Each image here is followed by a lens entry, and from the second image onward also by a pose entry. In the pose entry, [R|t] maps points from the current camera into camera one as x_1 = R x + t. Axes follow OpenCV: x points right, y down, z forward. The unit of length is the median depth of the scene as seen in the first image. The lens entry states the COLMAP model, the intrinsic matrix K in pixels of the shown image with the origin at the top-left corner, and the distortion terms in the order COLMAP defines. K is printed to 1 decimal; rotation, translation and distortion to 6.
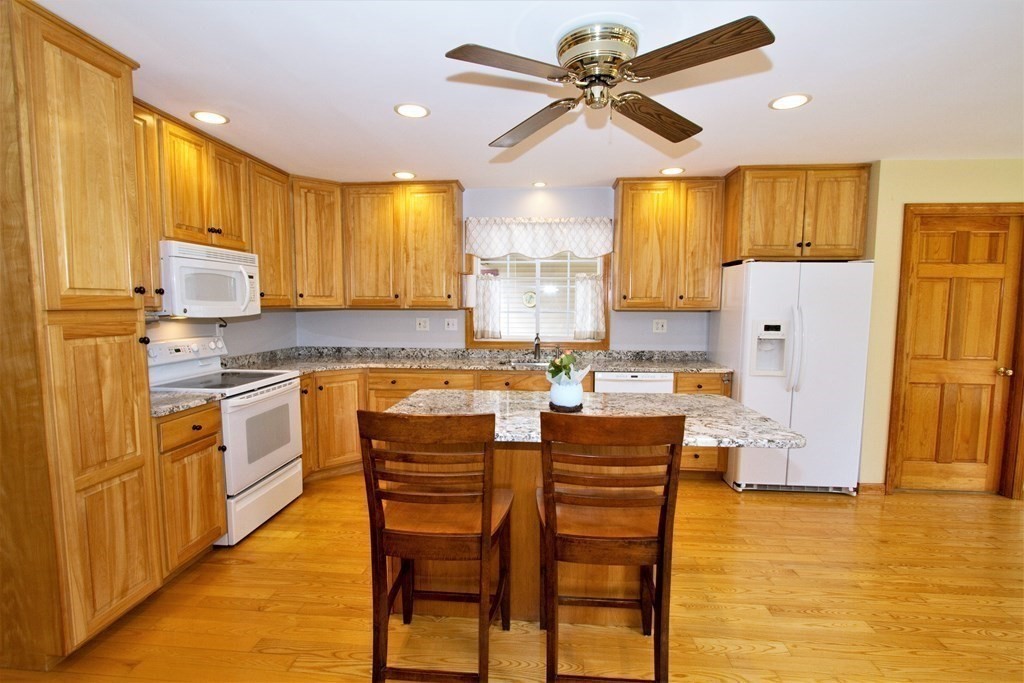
lens RADIAL K [[474.5, 0, 510.7], [0, 474.5, 345.9], [0, 0, 1]] dist [-0.015114, 0.001152]
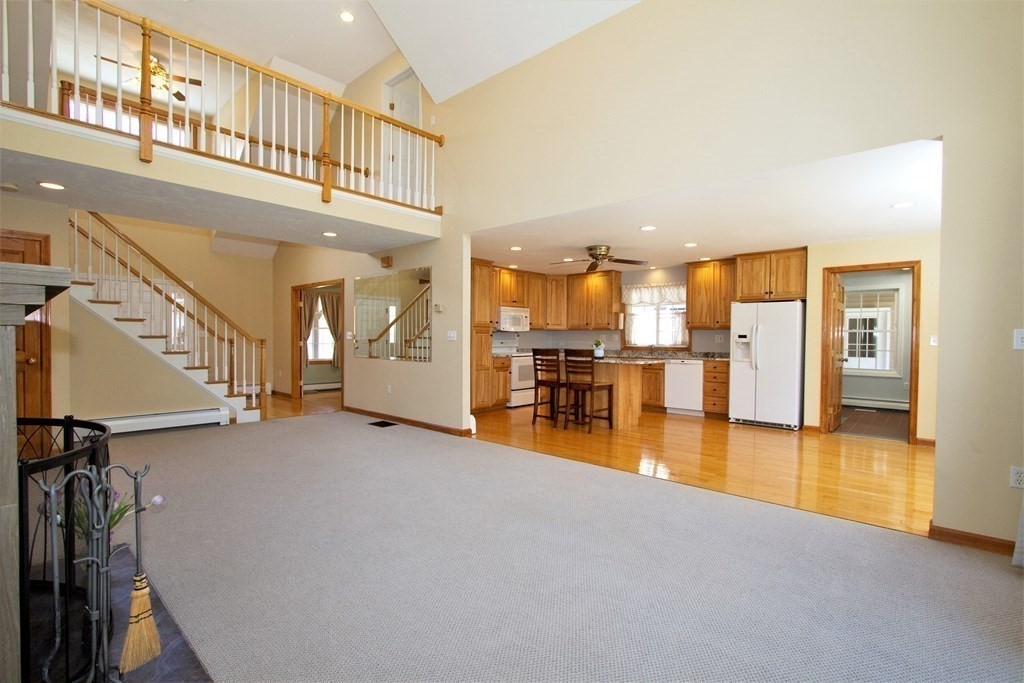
lens RADIAL K [[474.5, 0, 510.7], [0, 474.5, 345.9], [0, 0, 1]] dist [-0.015114, 0.001152]
pose [[0.794180, 0.012299, -0.607558, 1.028817], [-0.056624, 0.996943, -0.053835, 0.169092], [0.605039, 0.077157, 0.792449, -1.190184]]
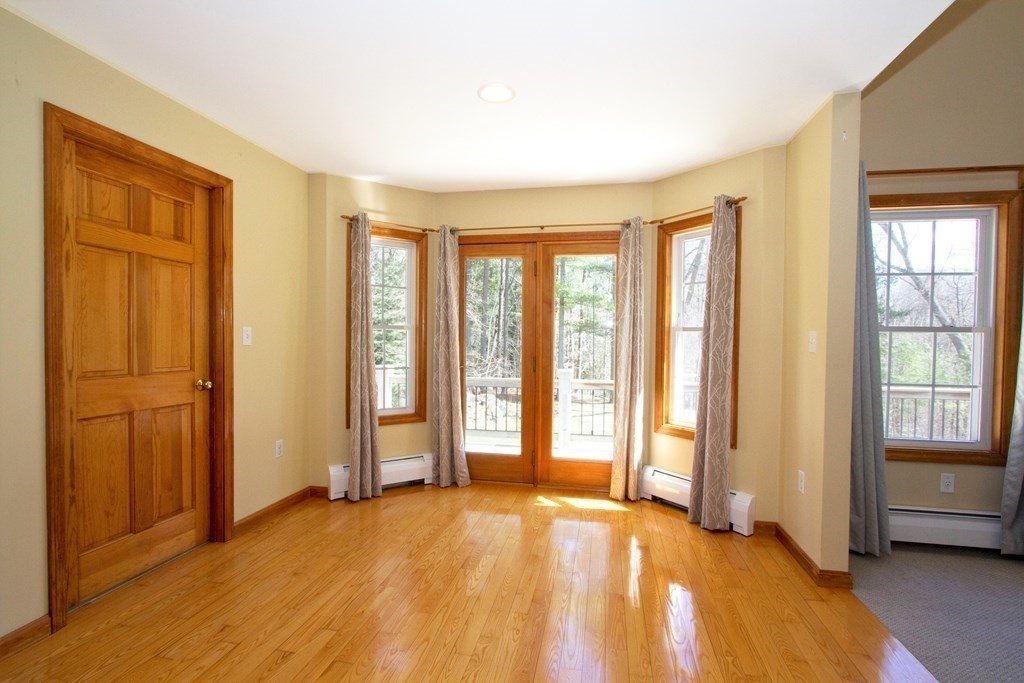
lens RADIAL K [[474.5, 0, 510.7], [0, 474.5, 345.9], [0, 0, 1]] dist [-0.015114, 0.001152]
pose [[0.121068, -0.021573, 0.992410, 0.331053], [0.075217, 0.997089, 0.012499, 0.019375], [-0.989790, 0.073133, 0.122338, 0.381254]]
